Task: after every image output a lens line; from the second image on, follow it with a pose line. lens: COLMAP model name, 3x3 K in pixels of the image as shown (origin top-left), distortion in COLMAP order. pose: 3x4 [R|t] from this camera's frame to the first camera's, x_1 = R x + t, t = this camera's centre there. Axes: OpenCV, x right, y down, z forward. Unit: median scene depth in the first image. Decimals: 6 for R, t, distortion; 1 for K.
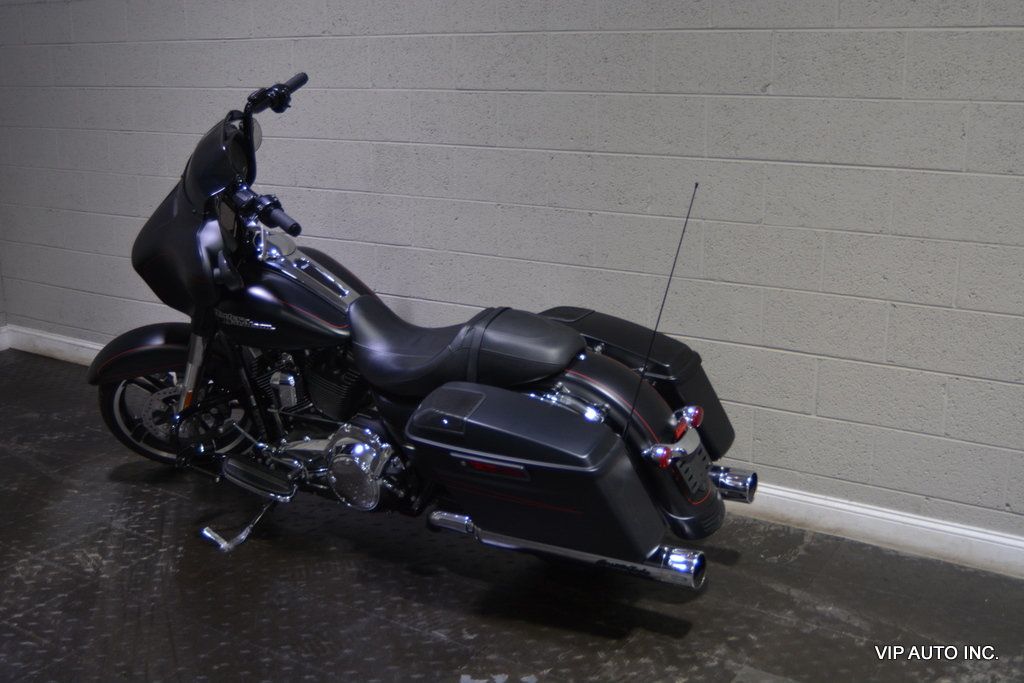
lens RADIAL K [[1094.9, 0, 508.6], [0, 1094.9, 340.8], [0, 0, 1]] dist [-0.078303, 0.020689]
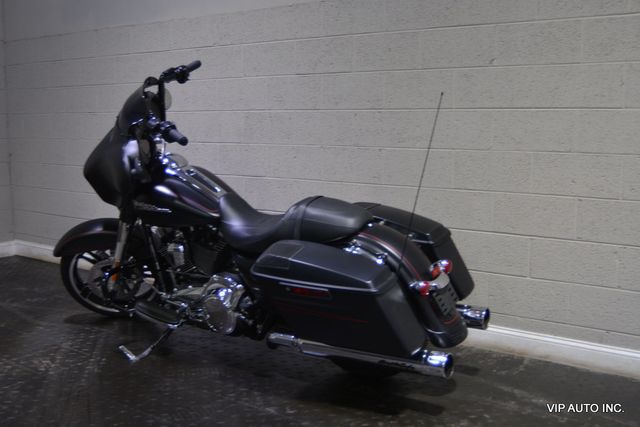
lens RADIAL K [[684.3, 0, 317.9], [0, 684.3, 213.0], [0, 0, 1]] dist [-0.078303, 0.020689]
pose [[0.999175, 0.010349, -0.039268, 0.028178], [-0.015041, 0.992522, -0.121135, 0.099305], [0.037721, 0.121626, 0.991859, 0.056611]]
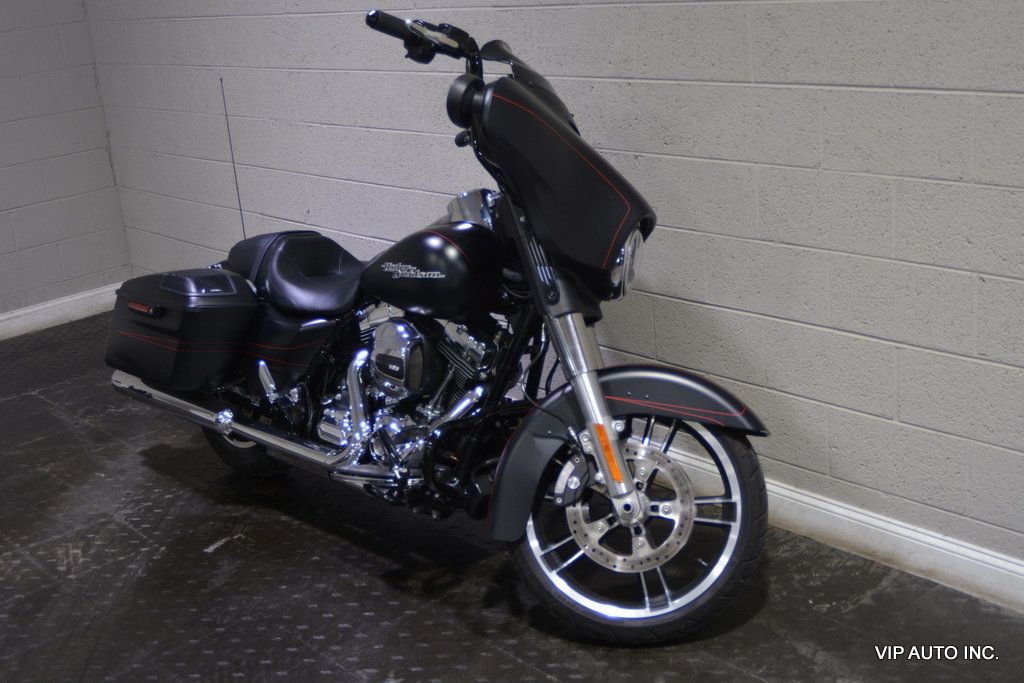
lens RADIAL K [[1282.9, 0, 512.0], [0, 1282.9, 341.5], [0, 0, 1]] dist [-0.069678, 0.023690]
pose [[0.953979, 0.008375, -0.299756, 0.295163], [0.012151, 0.997709, 0.066547, -0.049055], [0.299626, -0.067127, 0.951692, 0.082589]]
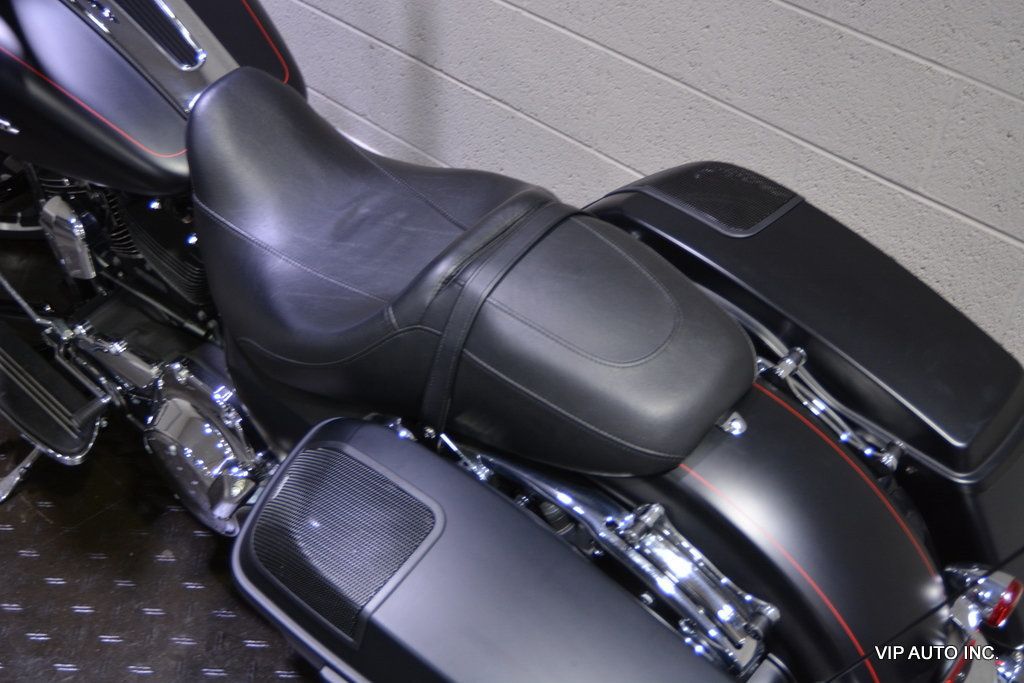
lens RADIAL K [[1252.0, 0, 500.8], [0, 1252.0, 340.6], [0, 0, 1]] dist [-0.084112, 0.056905]
pose [[0.979965, 0.183393, -0.077690, 0.015444], [-0.137710, 0.905699, 0.400930, -0.145543], [0.143891, -0.382198, 0.912809, 0.542998]]
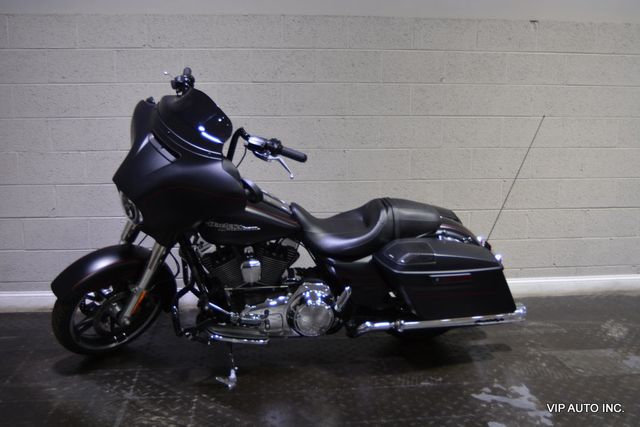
lens RADIAL K [[625.5, 0, 316.5], [0, 625.5, 212.2], [0, 0, 1]] dist [-0.094566, 0.056579]
pose [[0.781869, -0.109503, 0.613751, -0.654424], [0.152682, 0.988108, -0.018210, -0.005849], [-0.604458, 0.107946, 0.789290, 0.255419]]
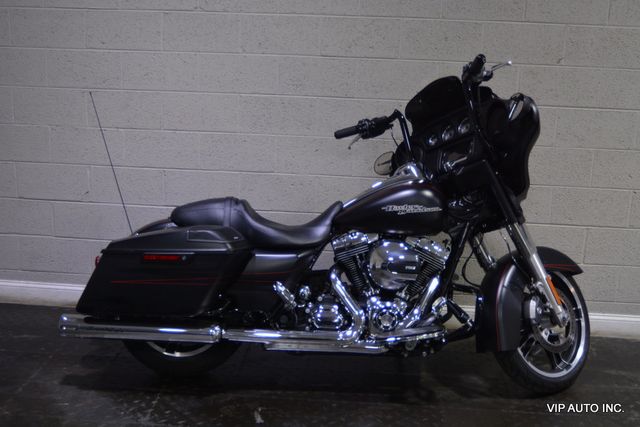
lens RADIAL K [[801.8, 0, 320.0], [0, 801.8, 213.5], [0, 0, 1]] dist [-0.069678, 0.023690]
pose [[0.878737, -0.084126, 0.469835, -0.613815], [0.086229, 0.996129, 0.017085, -0.059799], [-0.469453, 0.025500, 0.882589, 0.144583]]
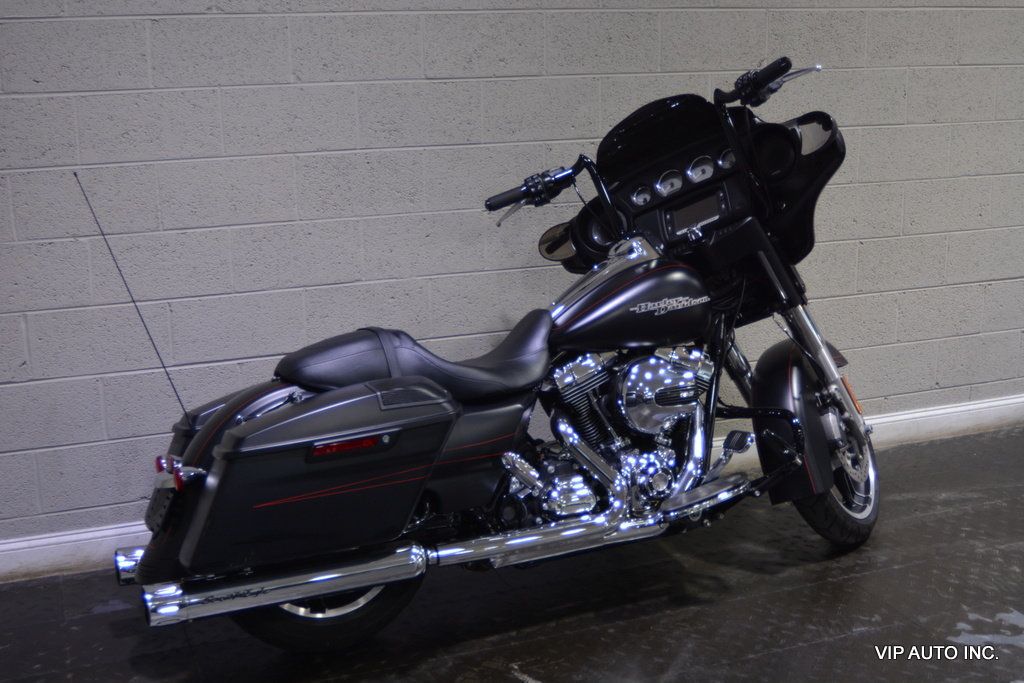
lens RADIAL K [[1282.9, 0, 512.0], [0, 1282.9, 341.5], [0, 0, 1]] dist [-0.069678, 0.023690]
pose [[0.587890, -0.202407, 0.783210, -0.924593], [0.212568, 0.972820, 0.091851, -0.129612], [-0.780513, 0.112487, 0.614936, 0.435457]]
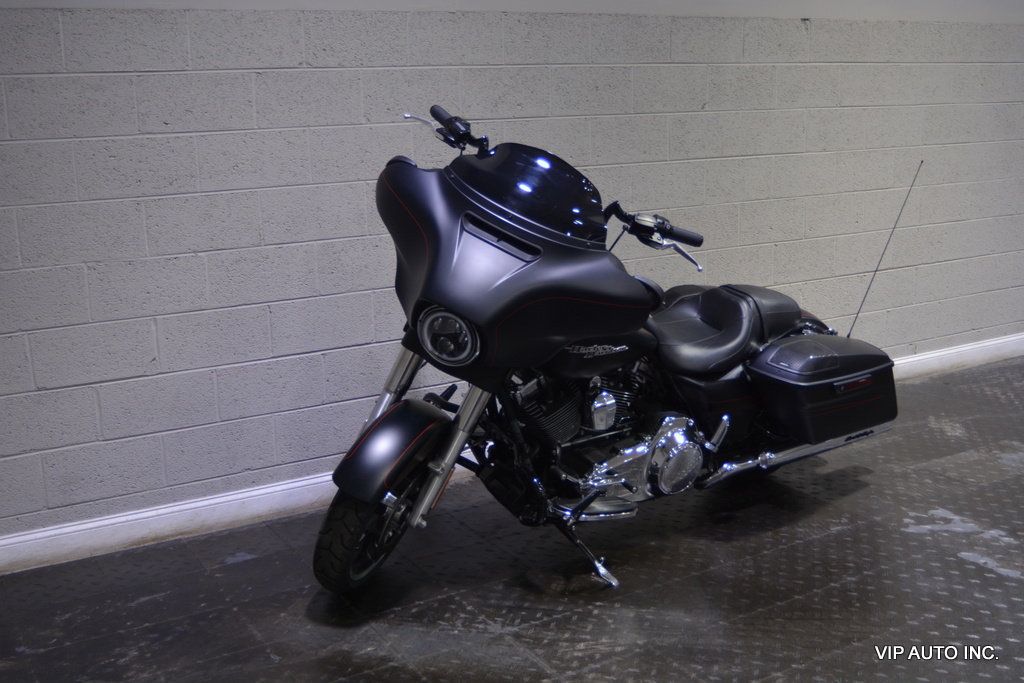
lens RADIAL K [[1123.0, 0, 510.6], [0, 1123.0, 340.1], [0, 0, 1]] dist [-0.077989, 0.014332]
pose [[0.449296, -0.206036, 0.869300, -1.134000], [0.241722, 0.964785, 0.103734, -0.148451], [-0.860060, 0.163522, 0.483278, 0.558931]]
